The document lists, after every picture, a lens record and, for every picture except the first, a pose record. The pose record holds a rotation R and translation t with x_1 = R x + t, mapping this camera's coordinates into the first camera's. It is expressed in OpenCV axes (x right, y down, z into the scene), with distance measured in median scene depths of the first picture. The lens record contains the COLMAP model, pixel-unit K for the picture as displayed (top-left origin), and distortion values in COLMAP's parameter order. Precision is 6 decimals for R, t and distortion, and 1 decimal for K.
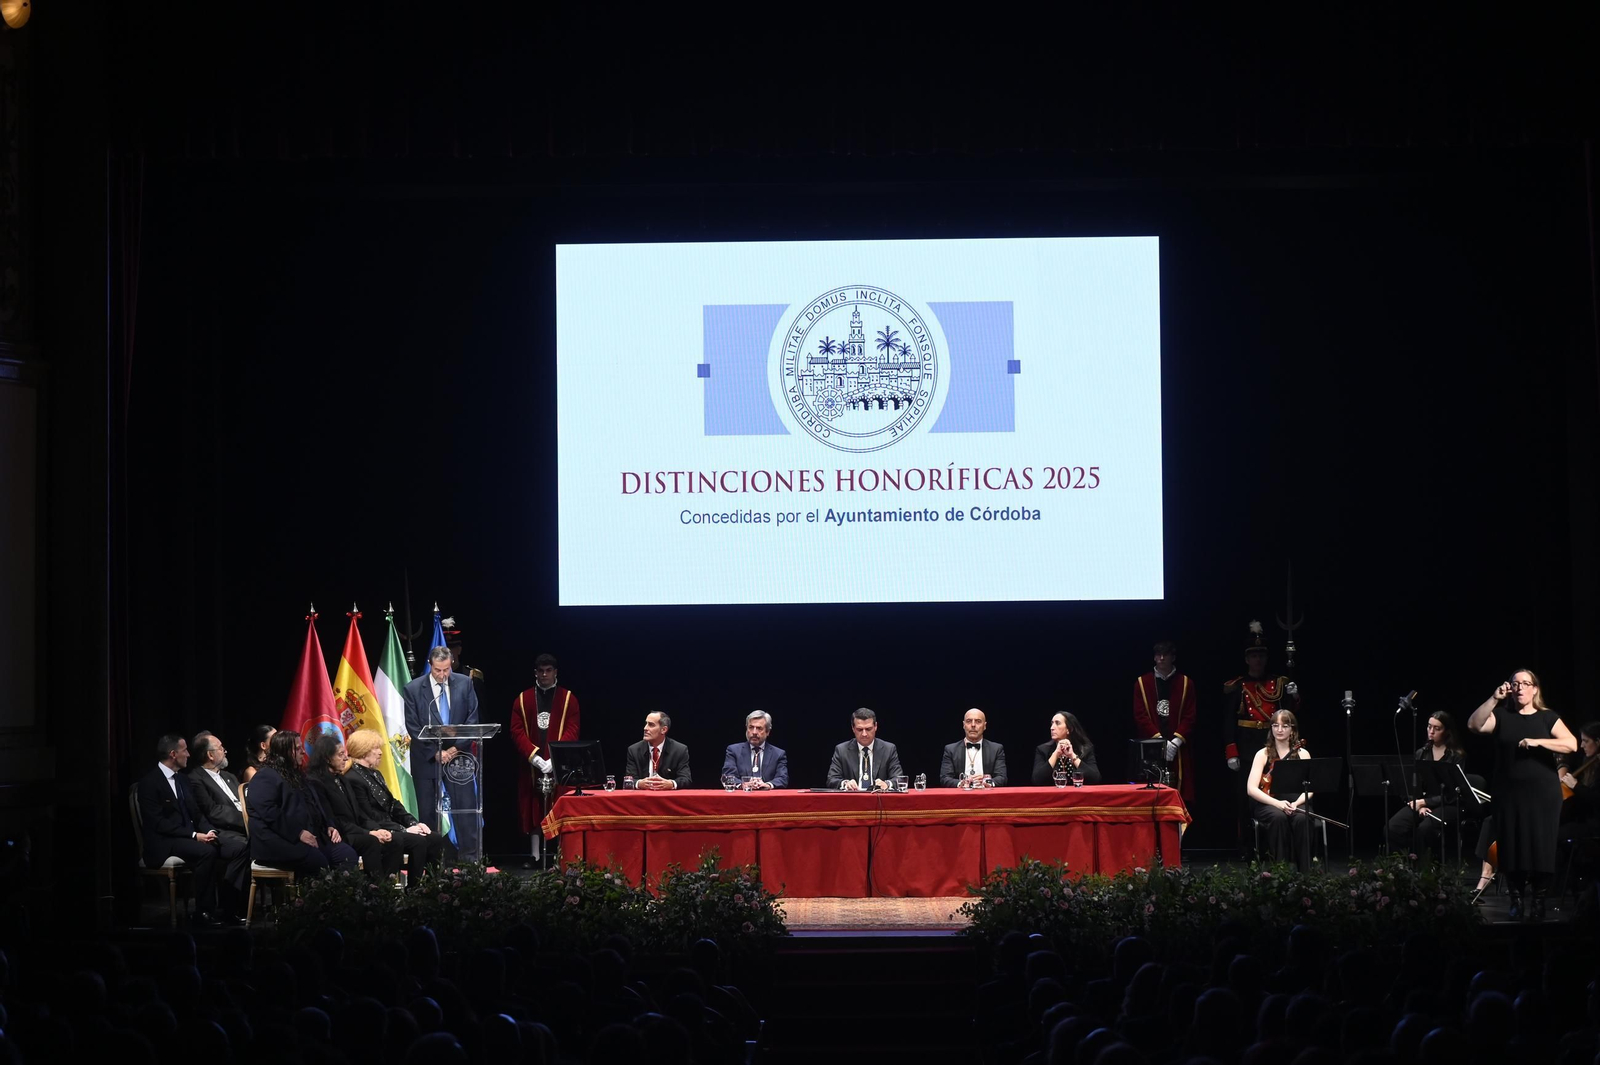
lens RADIAL K [[3267.1, 0, 800.0], [0, 3267.1, 532.5], [0, 0, 1]] dist [0.026761, -2.691455]
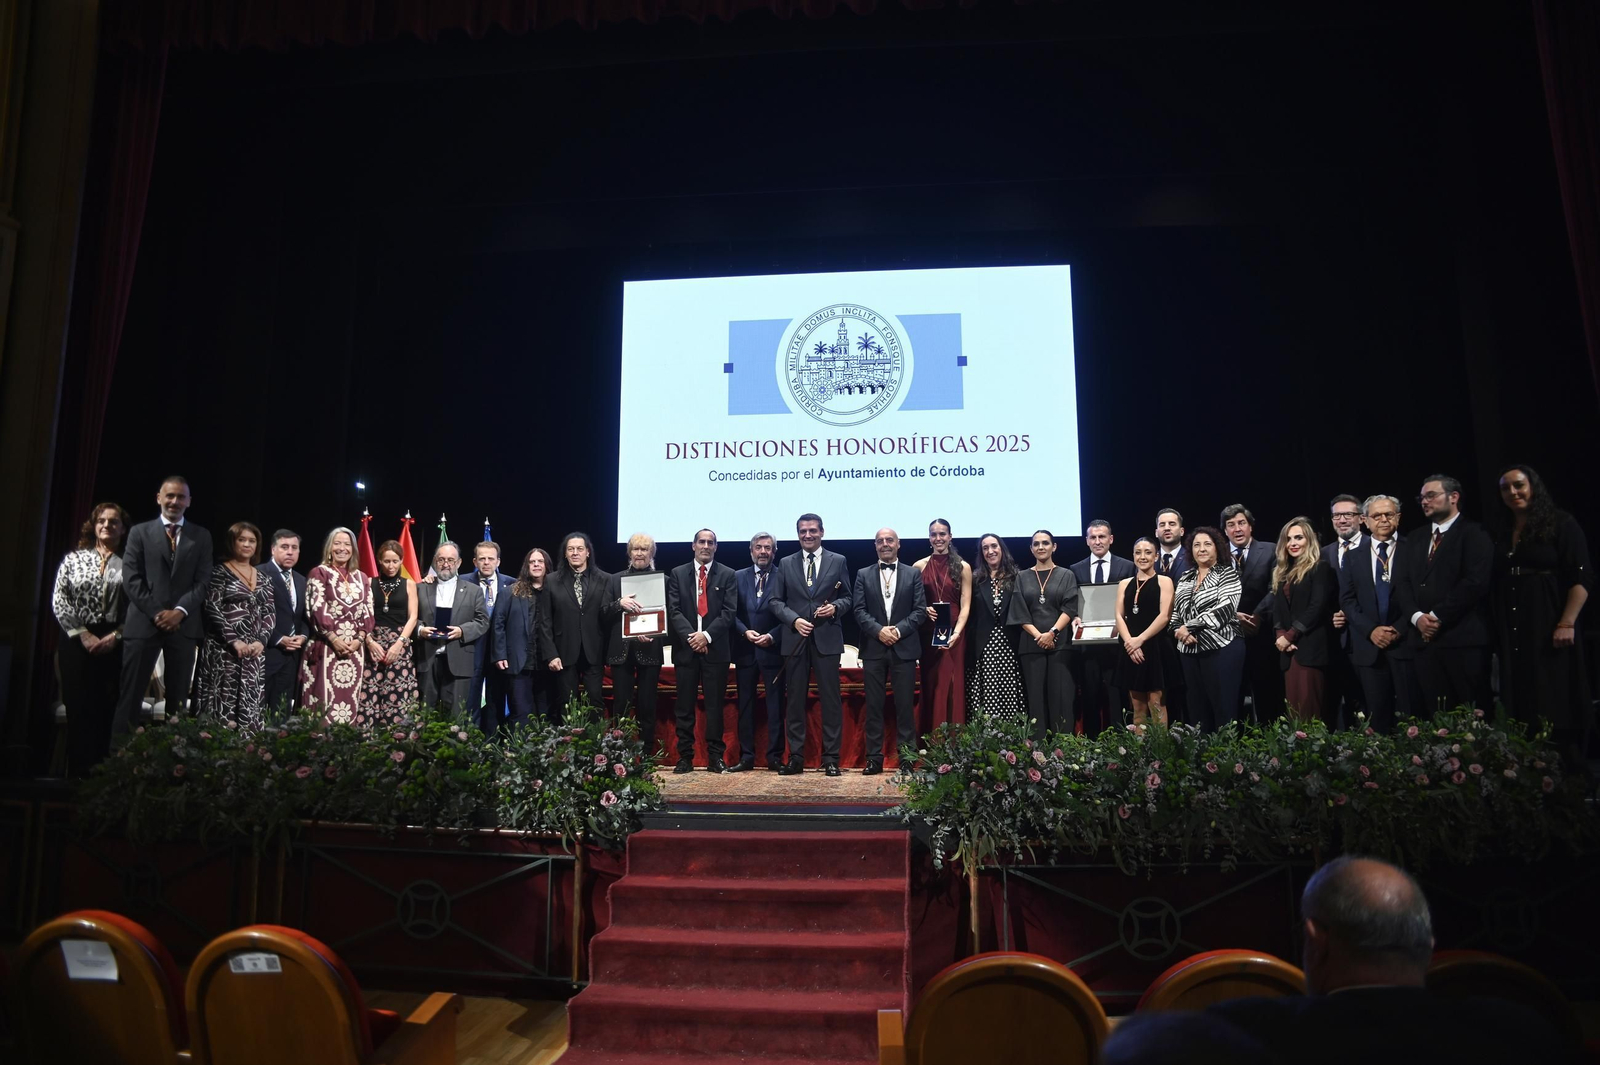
lens RADIAL K [[1096.9, 0, 800.0], [0, 1096.9, 532.5], [0, 0, 1]] dist [-0.134674, 0.082061]
pose [[0.996399, -0.003182, -0.084723, 0.037437], [-0.005993, 0.994152, -0.107826, 0.065540], [0.084571, 0.107945, 0.990553, 0.567384]]
